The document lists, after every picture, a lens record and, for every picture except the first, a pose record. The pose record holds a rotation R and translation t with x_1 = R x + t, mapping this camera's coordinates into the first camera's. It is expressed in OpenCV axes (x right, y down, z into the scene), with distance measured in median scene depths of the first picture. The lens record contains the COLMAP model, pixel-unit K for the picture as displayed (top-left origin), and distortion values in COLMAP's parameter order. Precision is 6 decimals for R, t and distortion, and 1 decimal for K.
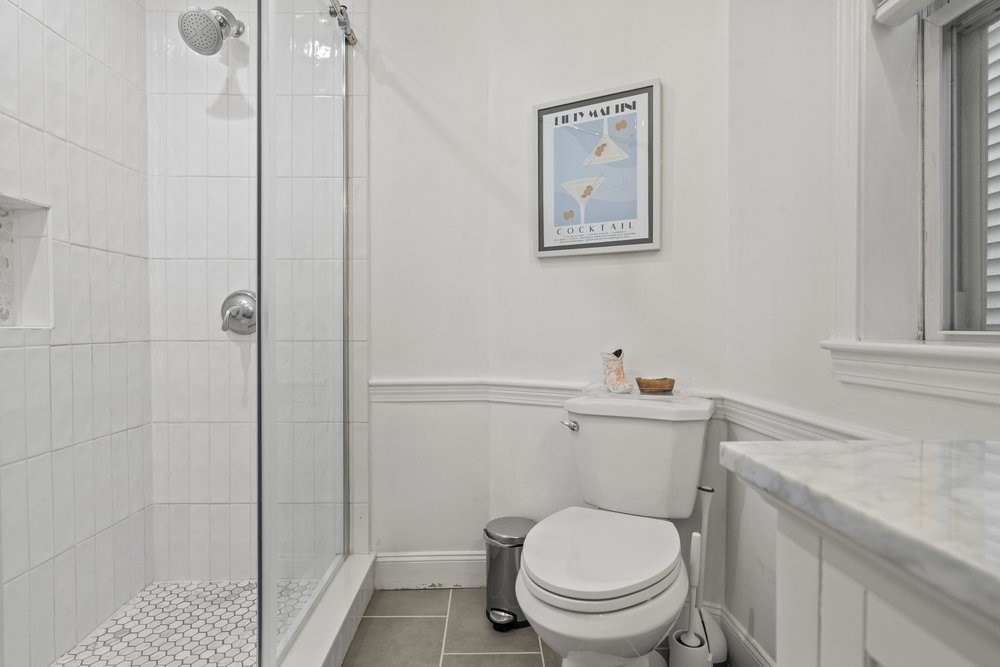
lens RADIAL K [[497.2, 0, 498.3], [0, 497.2, 332.6], [0, 0, 1]] dist [-0.004926, 0.001261]
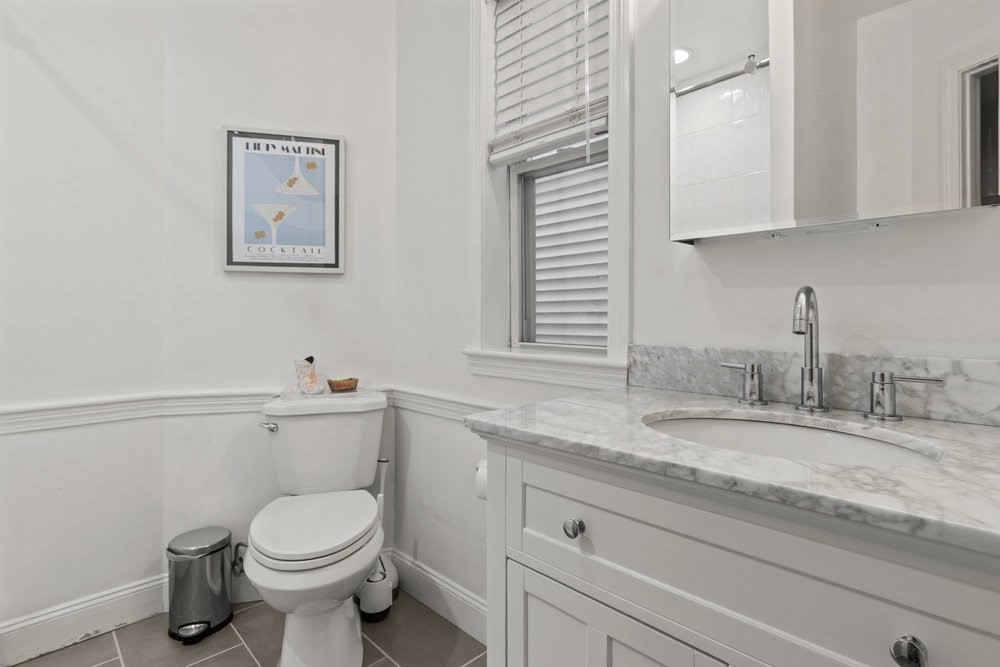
lens RADIAL K [[515.7, 0, 499.6], [0, 515.7, 312.6], [0, 0, 1]] dist [0.000754, 0.001299]
pose [[0.742478, 0.003044, 0.669864, -0.233021], [0.006069, 0.999918, -0.011270, -0.051555], [-0.669844, 0.012433, 0.742398, -0.195859]]
